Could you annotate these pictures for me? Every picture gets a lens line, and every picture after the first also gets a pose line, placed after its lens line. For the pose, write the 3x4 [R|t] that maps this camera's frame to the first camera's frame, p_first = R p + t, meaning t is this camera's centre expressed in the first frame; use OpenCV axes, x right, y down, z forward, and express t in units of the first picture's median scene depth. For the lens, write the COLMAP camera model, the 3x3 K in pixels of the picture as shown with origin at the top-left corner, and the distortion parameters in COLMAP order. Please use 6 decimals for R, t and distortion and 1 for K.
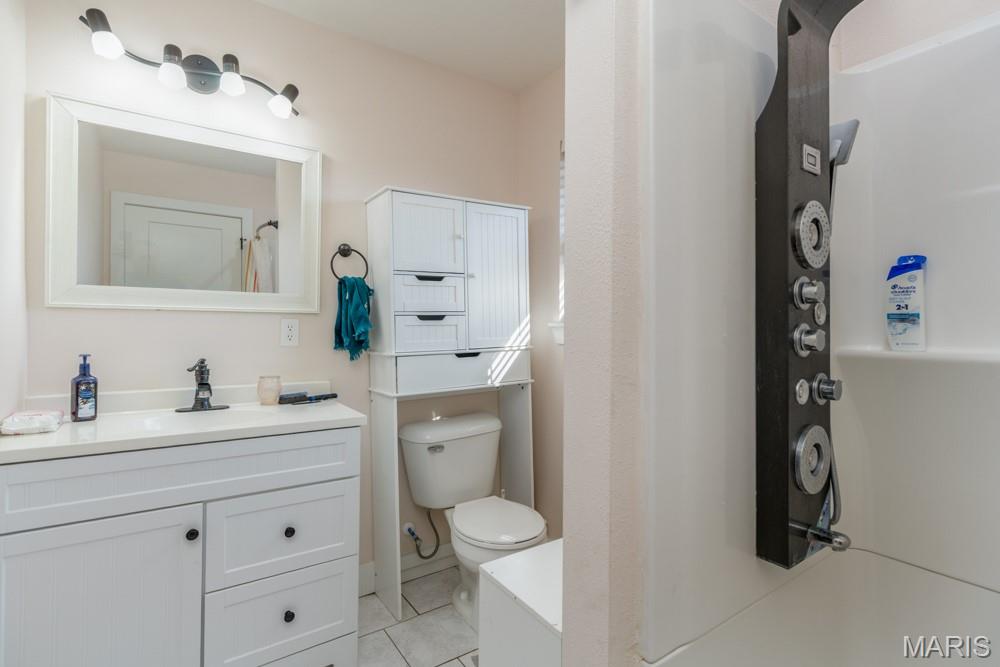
lens RADIAL K [[470.5, 0, 500.0], [0, 470.5, 333.5], [0, 0, 1]] dist [0.000864, 0.000020]
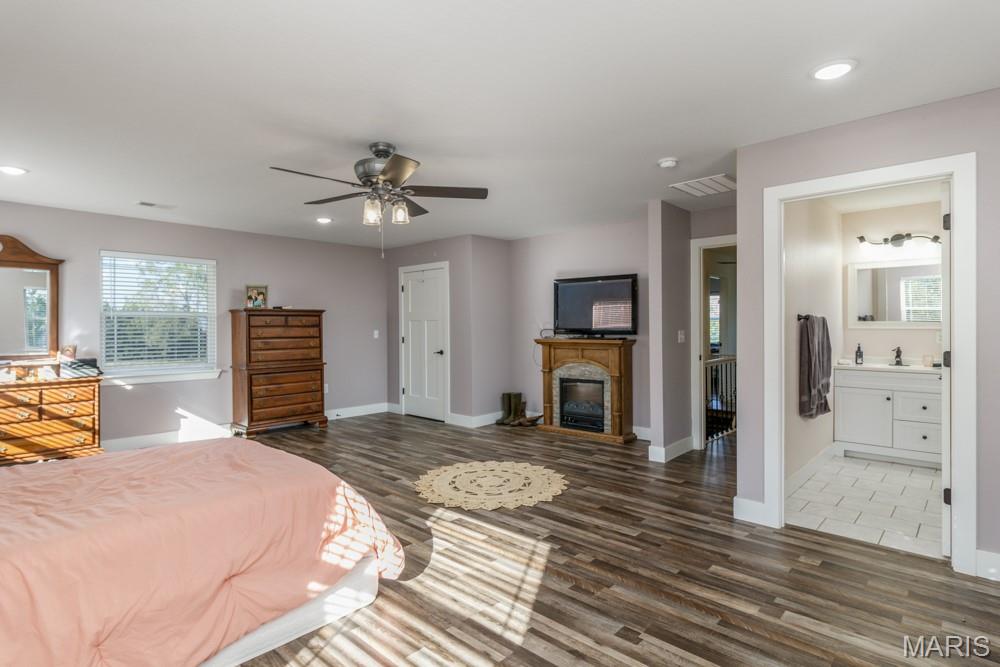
lens RADIAL K [[517.9, 0, 500.0], [0, 517.9, 333.5], [0, 0, 1]] dist [0.001283, 0.000185]
pose [[0.228273, 0.002374, -0.973594, 2.010184], [0.007402, 0.999964, 0.004174, -0.059026], [0.973569, -0.008160, 0.228247, -2.202162]]
